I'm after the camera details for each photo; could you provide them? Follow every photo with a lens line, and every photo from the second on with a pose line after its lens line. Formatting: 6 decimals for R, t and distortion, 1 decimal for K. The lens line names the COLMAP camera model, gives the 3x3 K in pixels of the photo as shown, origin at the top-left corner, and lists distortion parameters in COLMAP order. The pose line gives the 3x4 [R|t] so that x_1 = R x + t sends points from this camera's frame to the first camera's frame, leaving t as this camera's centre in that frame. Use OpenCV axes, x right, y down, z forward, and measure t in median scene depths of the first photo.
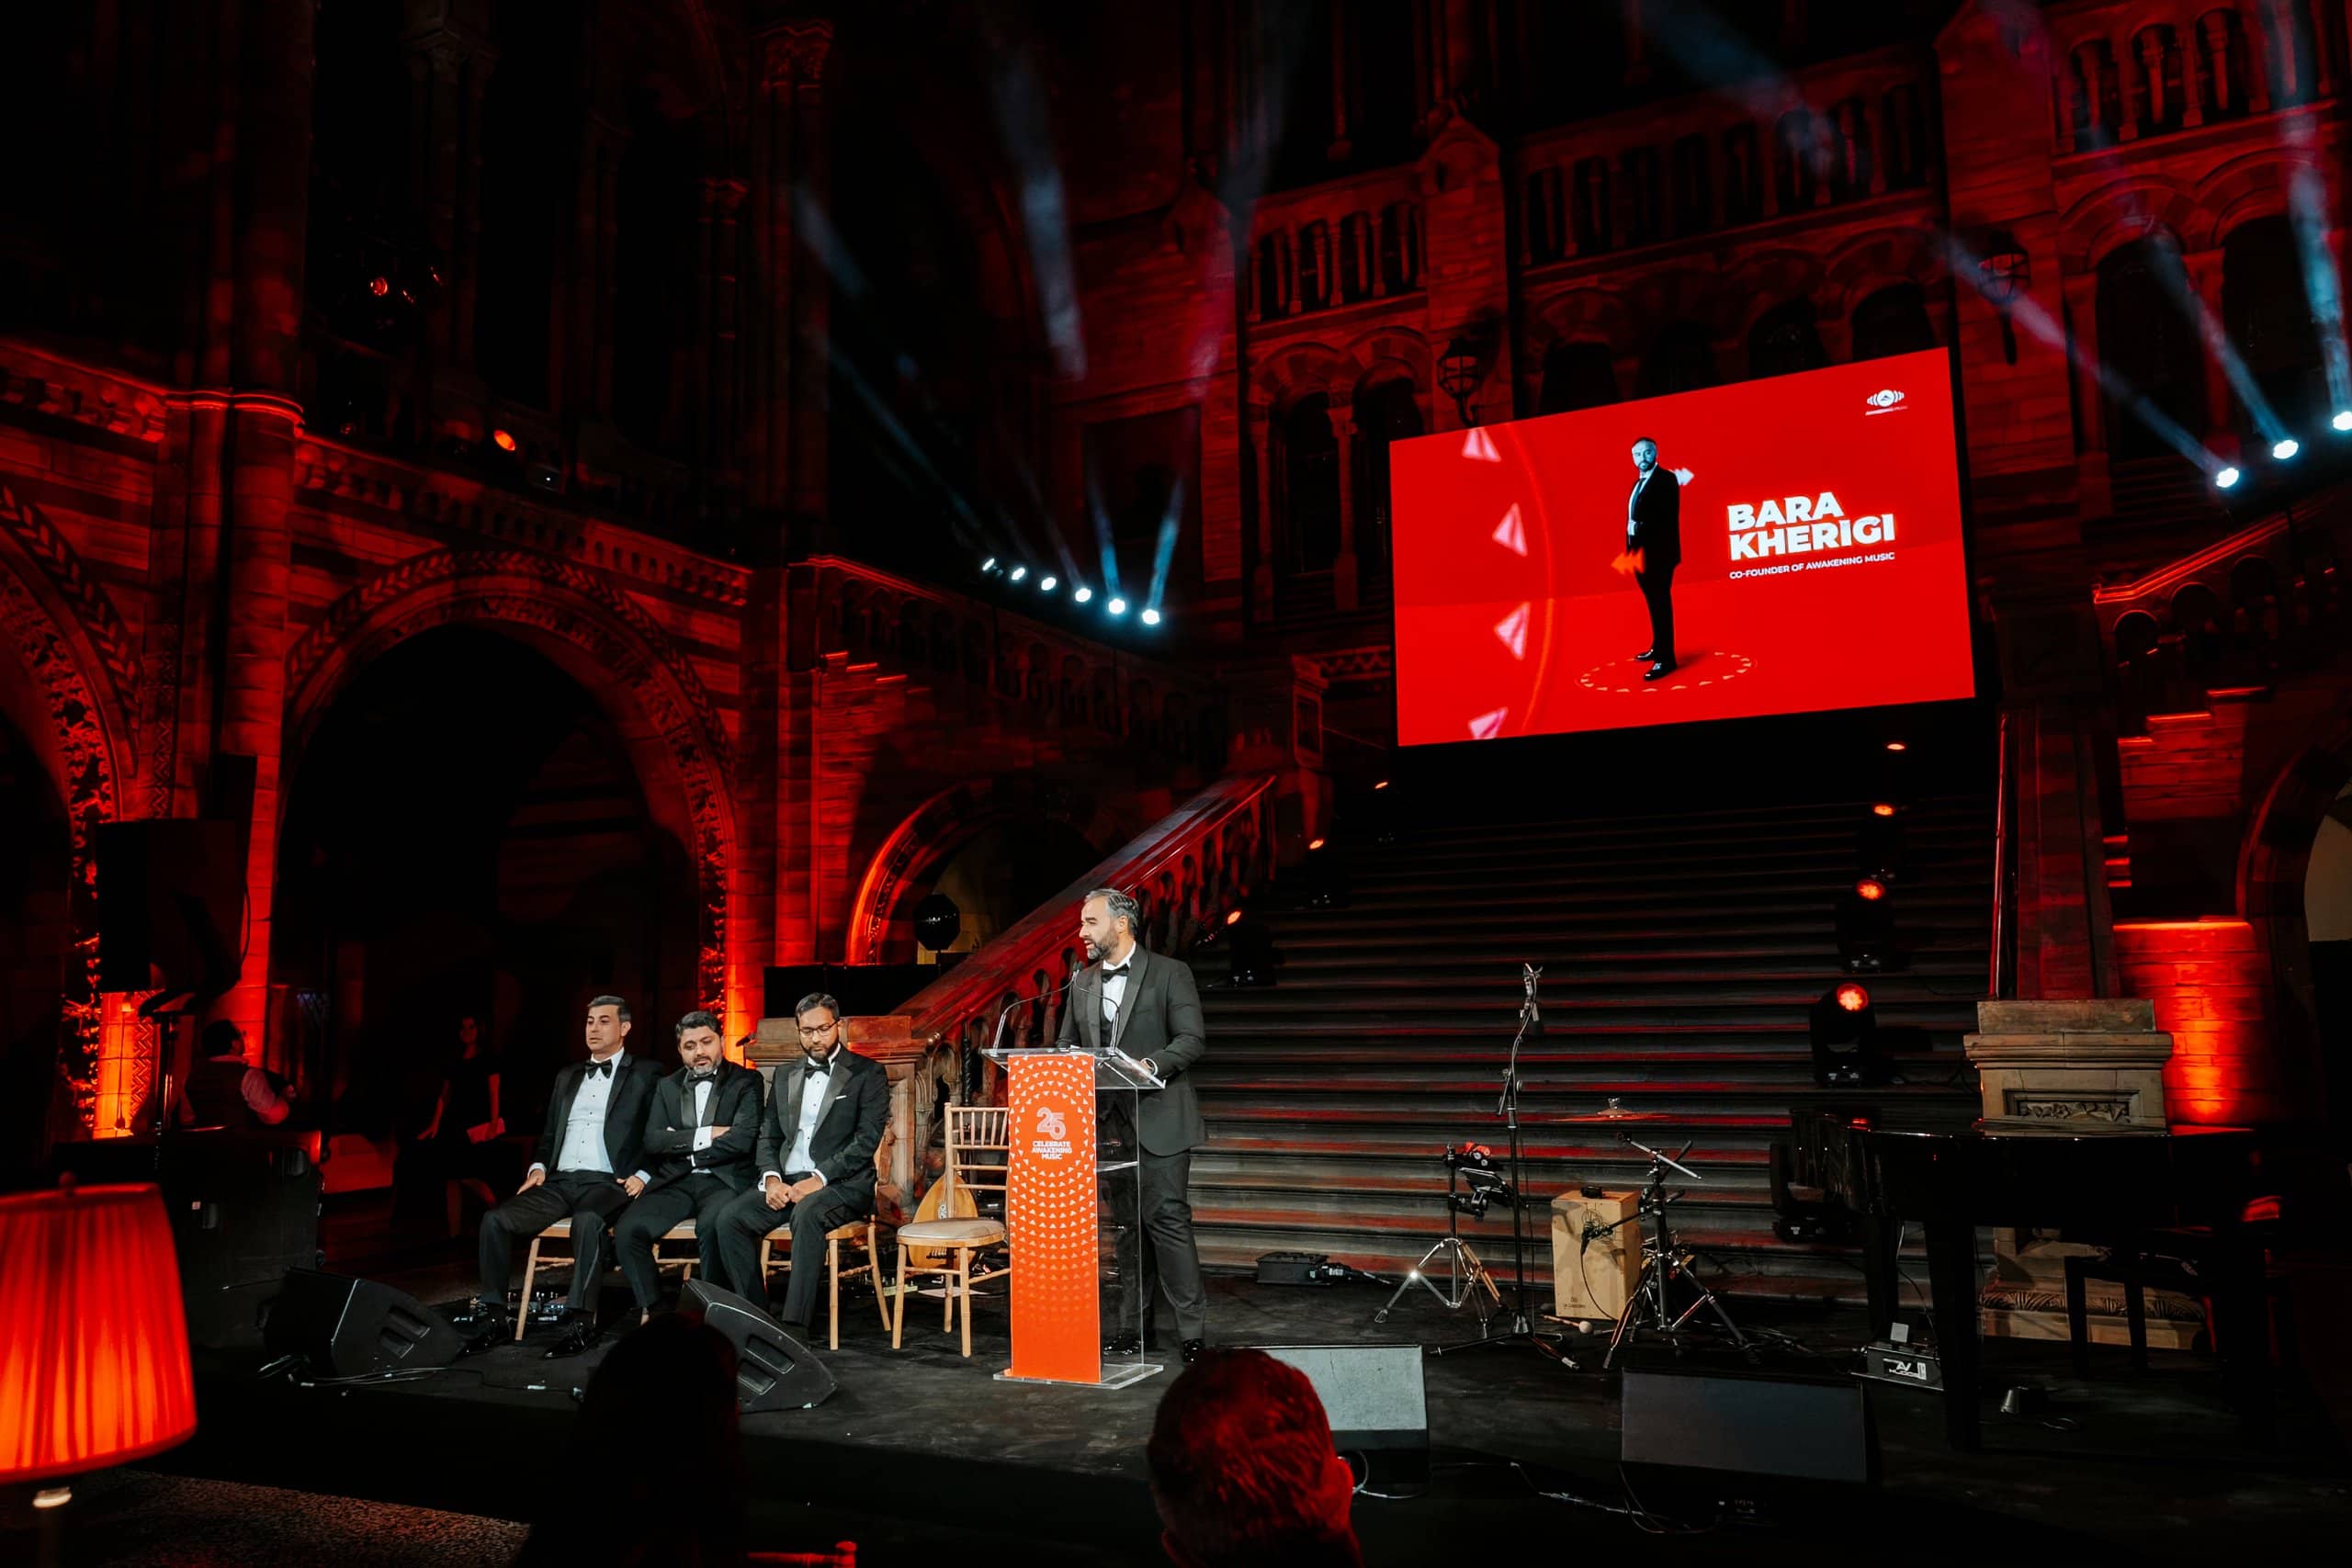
lens RADIAL K [[1780.5, 0, 1173.5], [0, 1780.5, 764.8], [0, 0, 1]] dist [-0.041986, 0.093420]
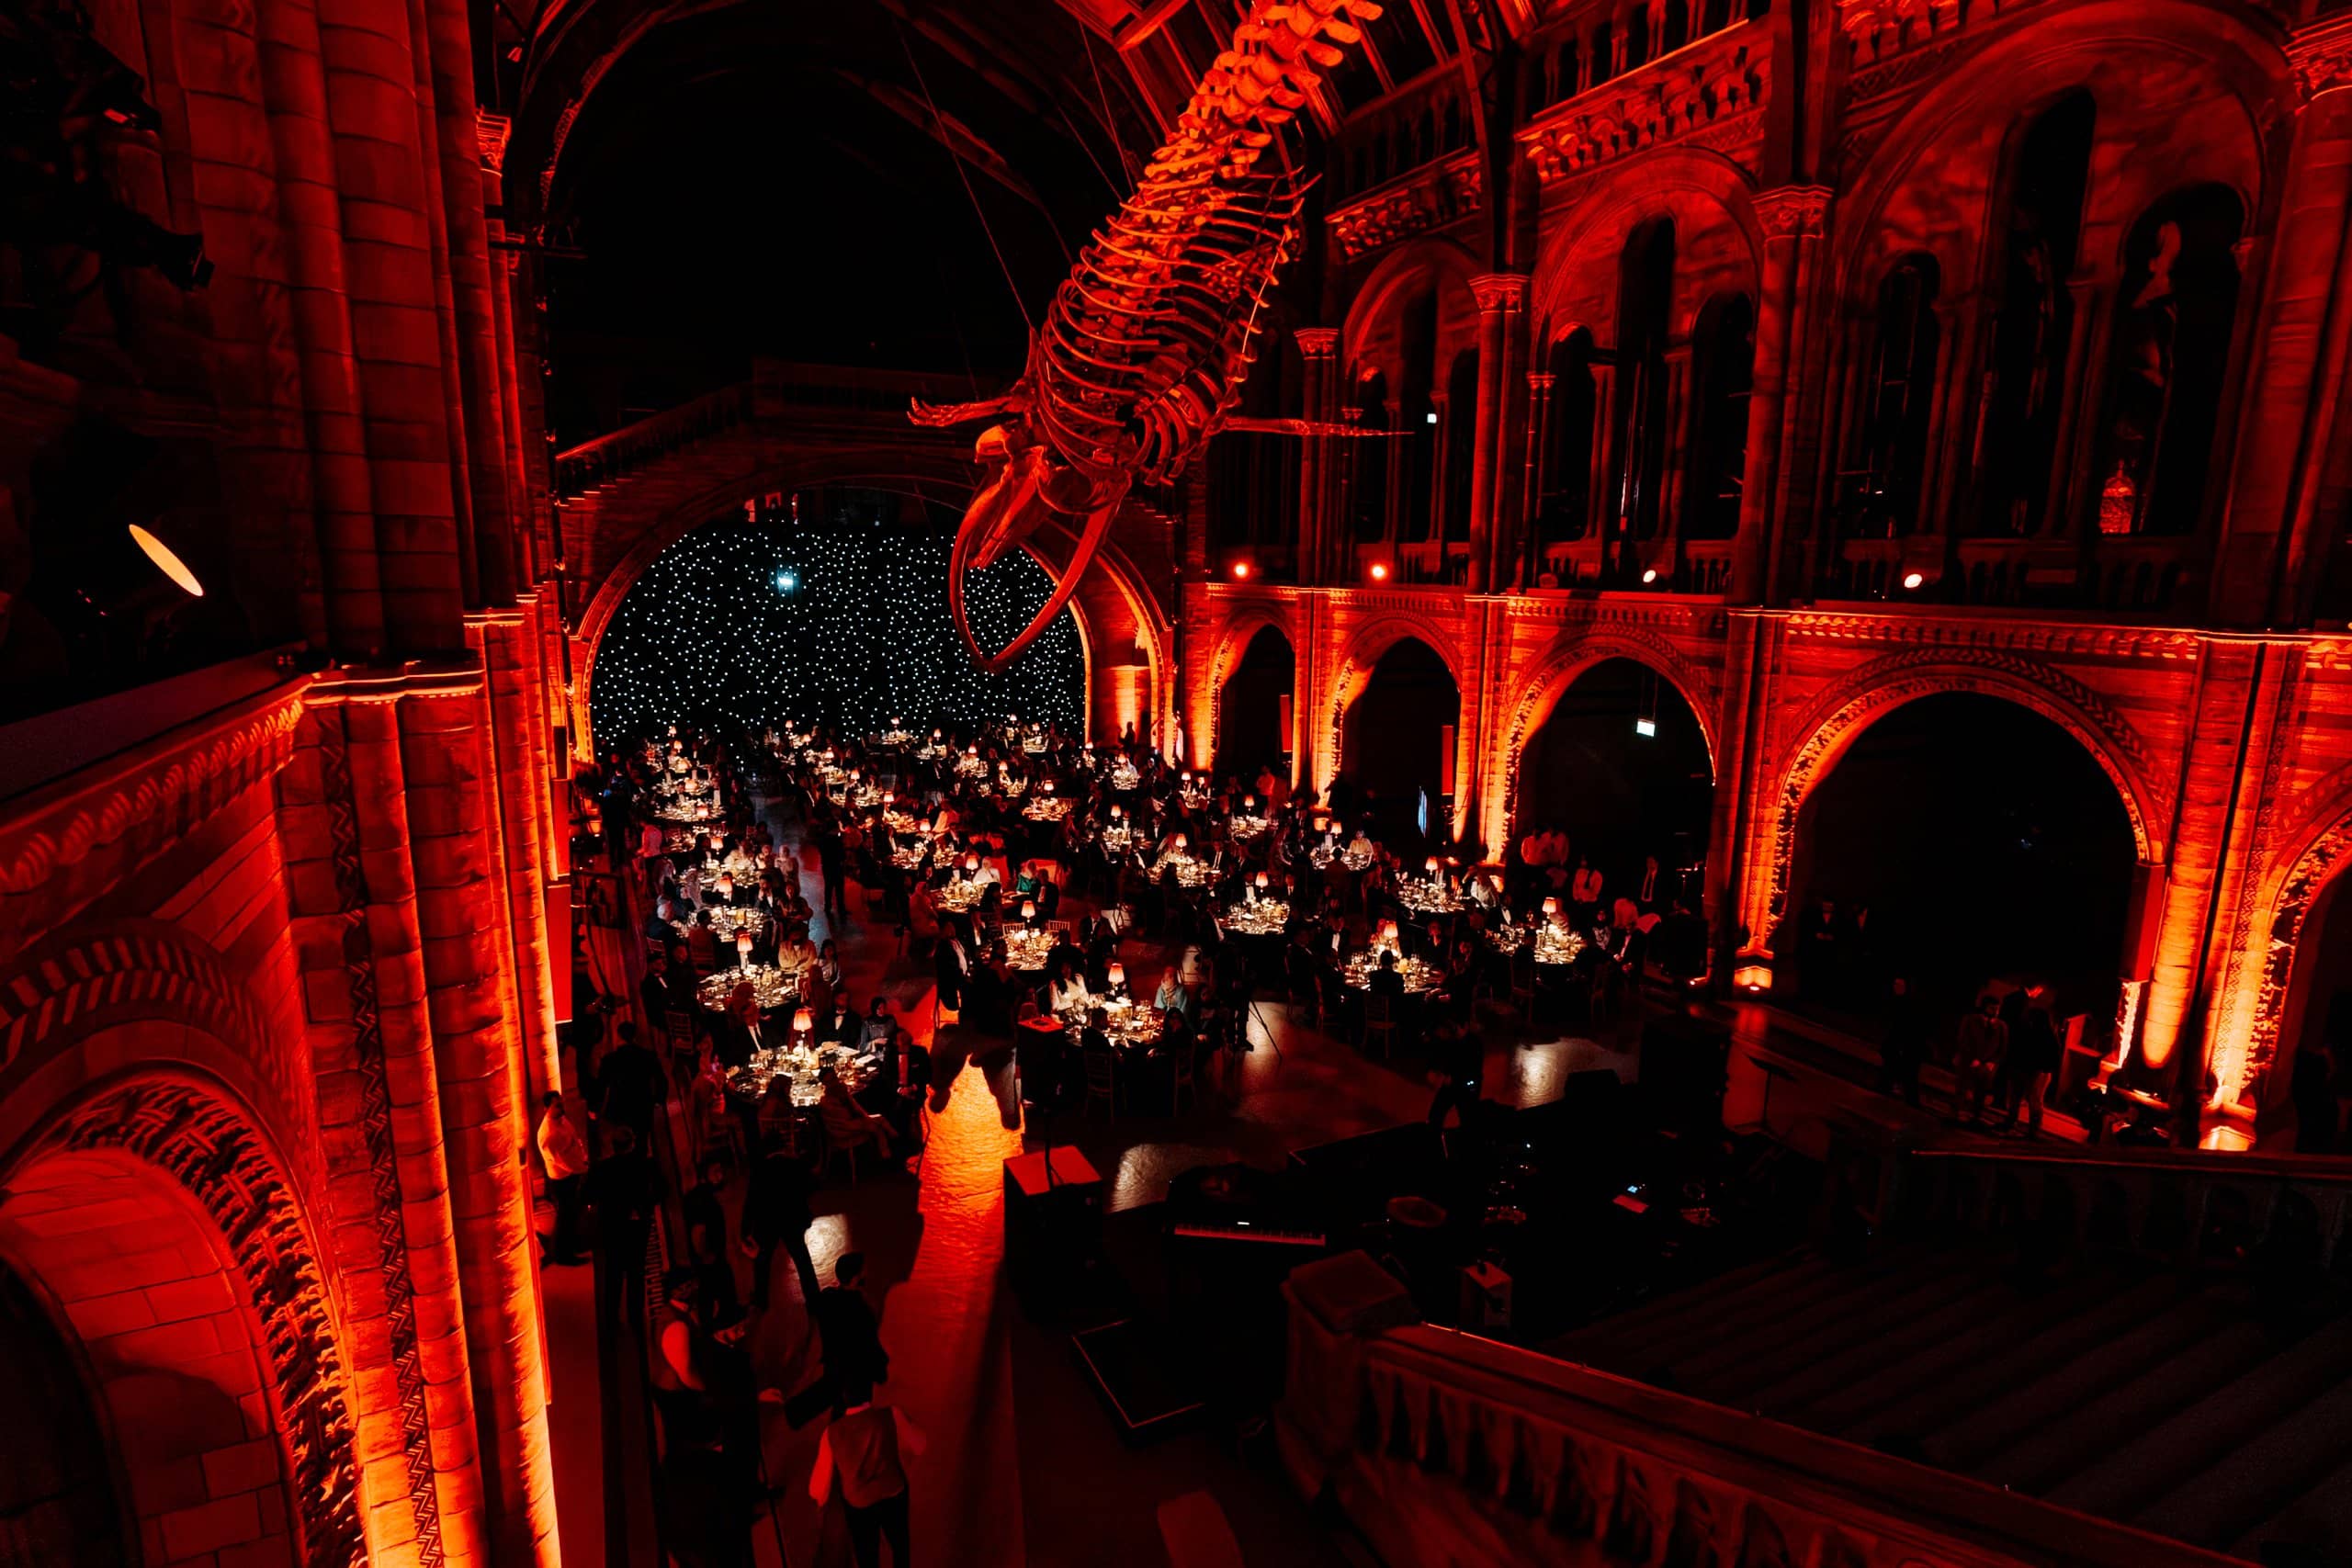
lens RADIAL K [[1201.6, 0, 1191.8], [0, 1201.6, 787.0], [0, 0, 1]] dist [-0.057352, 0.040115]
pose [[-0.579163, 0.155061, -0.800329, 0.586447], [0.098226, 0.987865, 0.120314, -0.203169], [0.809273, -0.008932, -0.587365, 0.630529]]
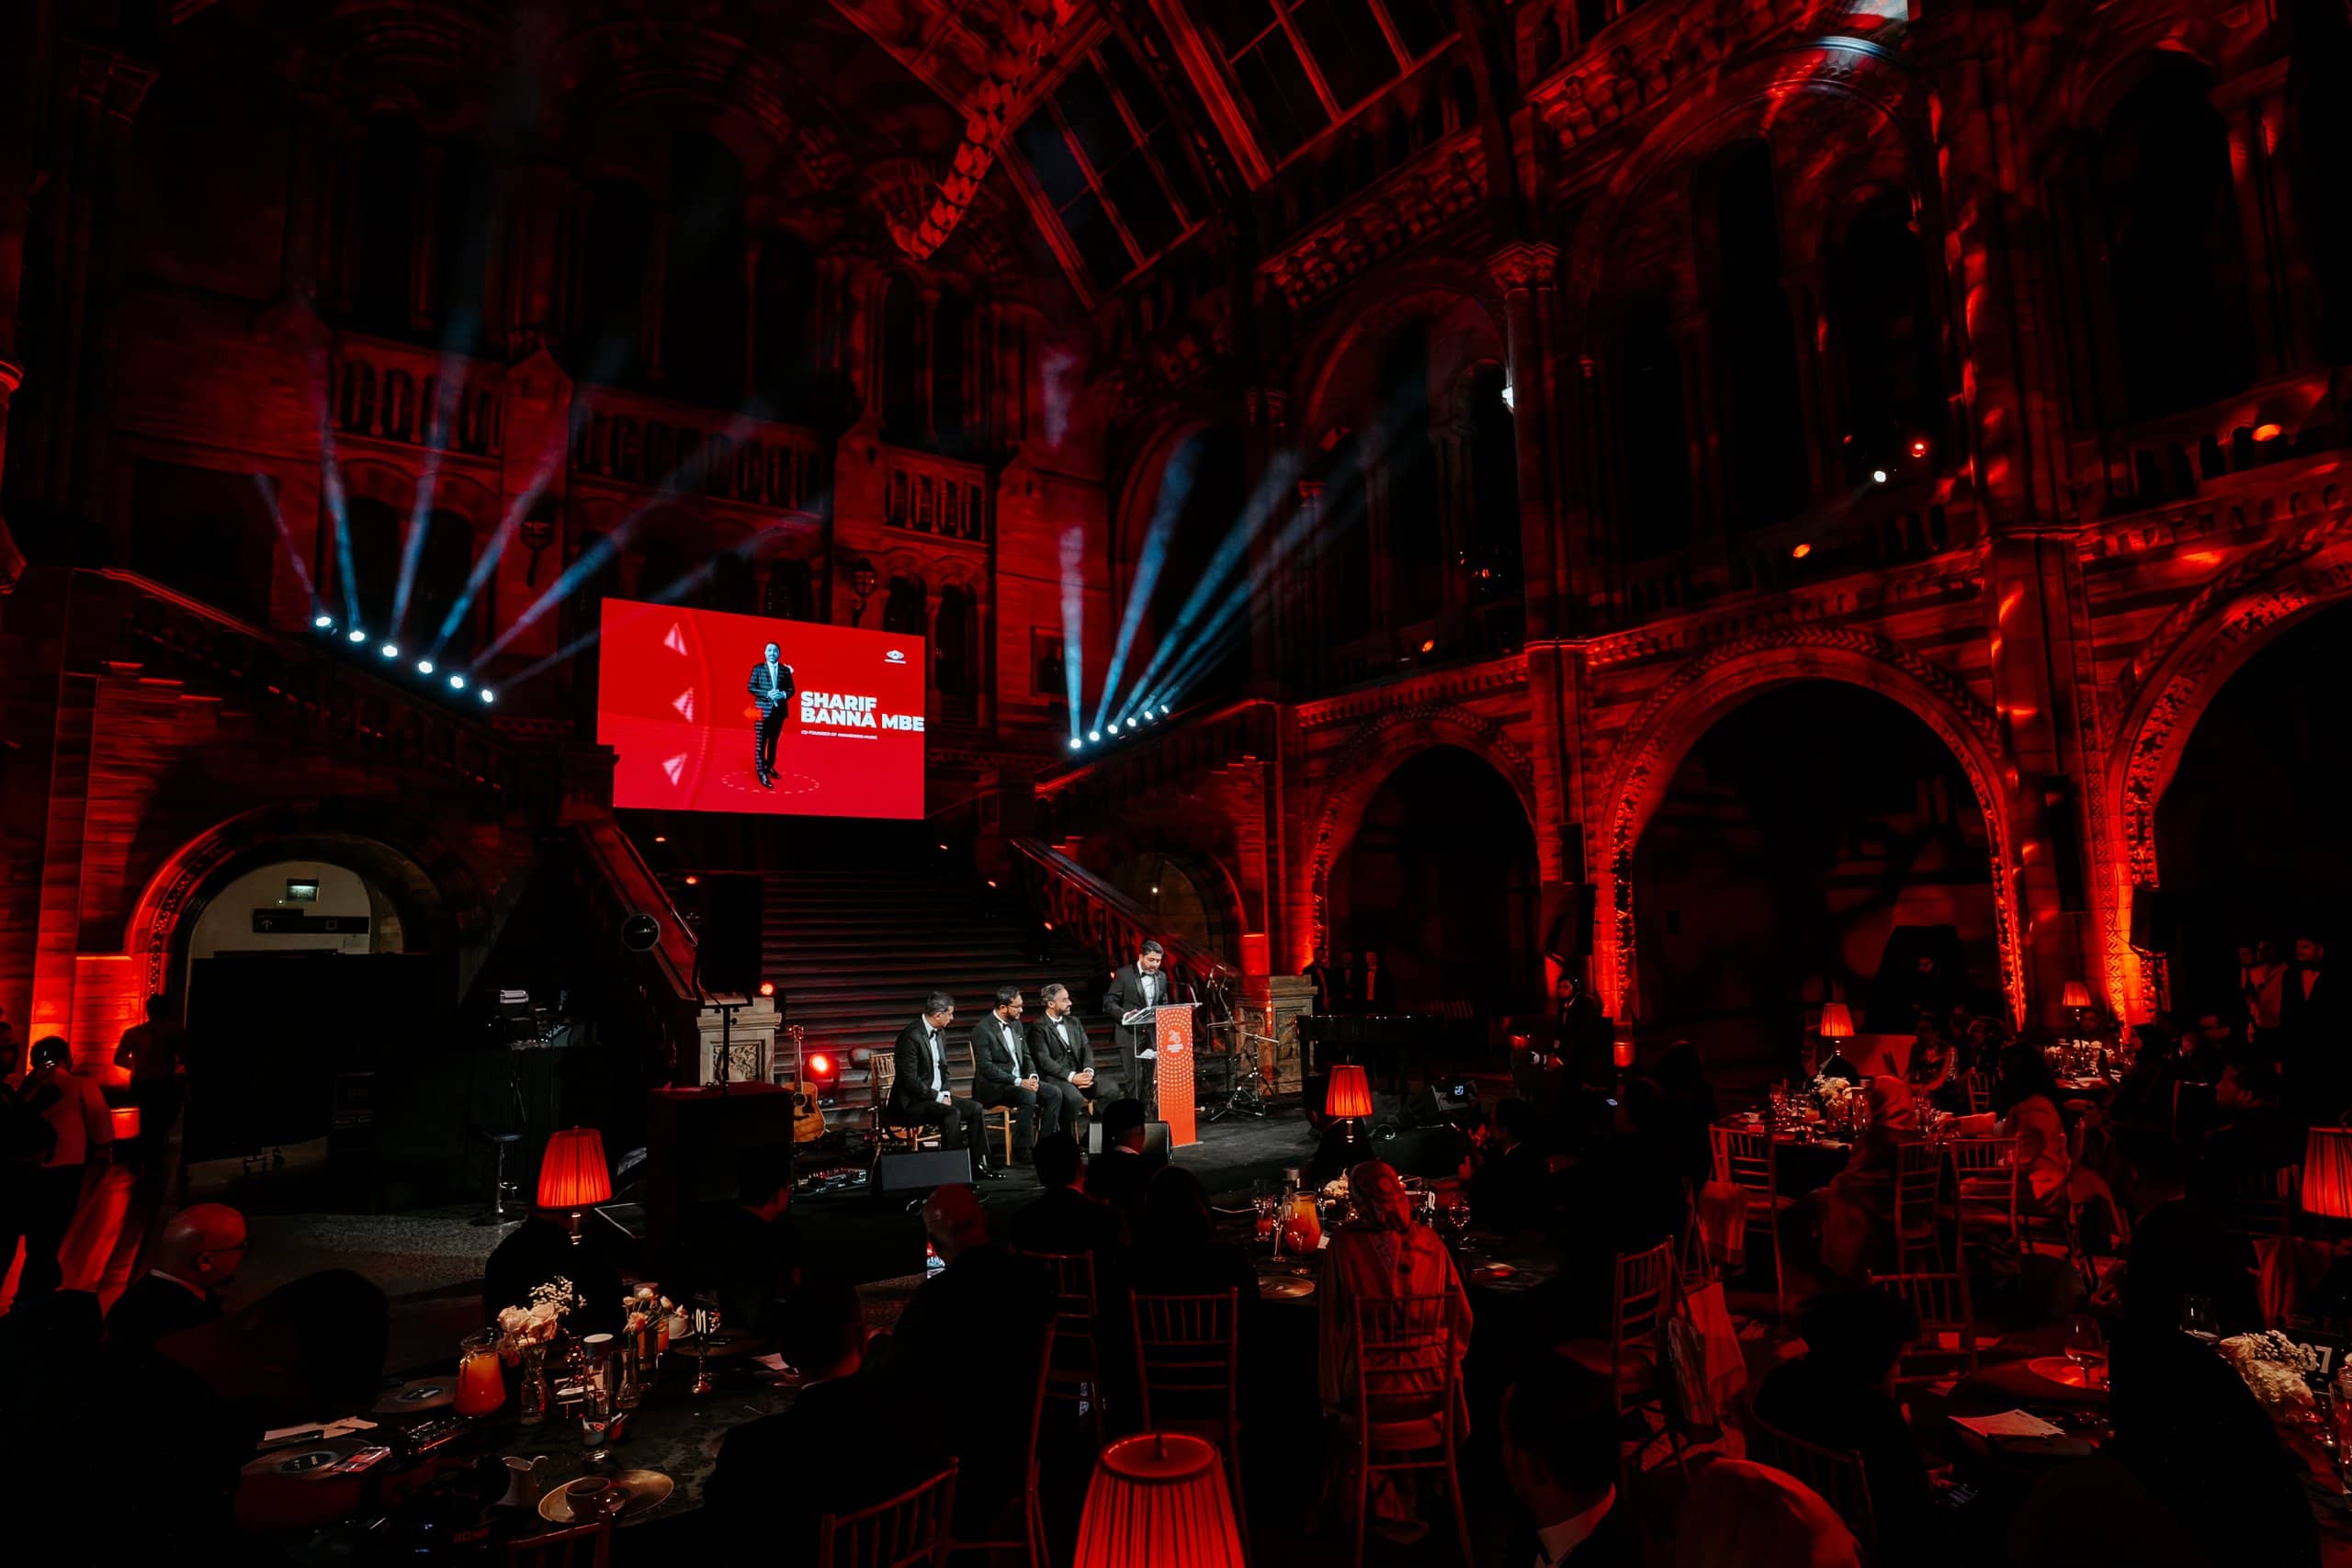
lens RADIAL K [[1291.8, 0, 1180.4], [0, 1291.8, 783.9], [0, 0, 1]] dist [-0.082779, 0.051020]
pose [[0.446791, 0.113429, 0.887418, -0.570168], [-0.104184, 0.991778, -0.074314, -0.000812], [-0.888551, -0.059252, 0.454935, 0.087609]]
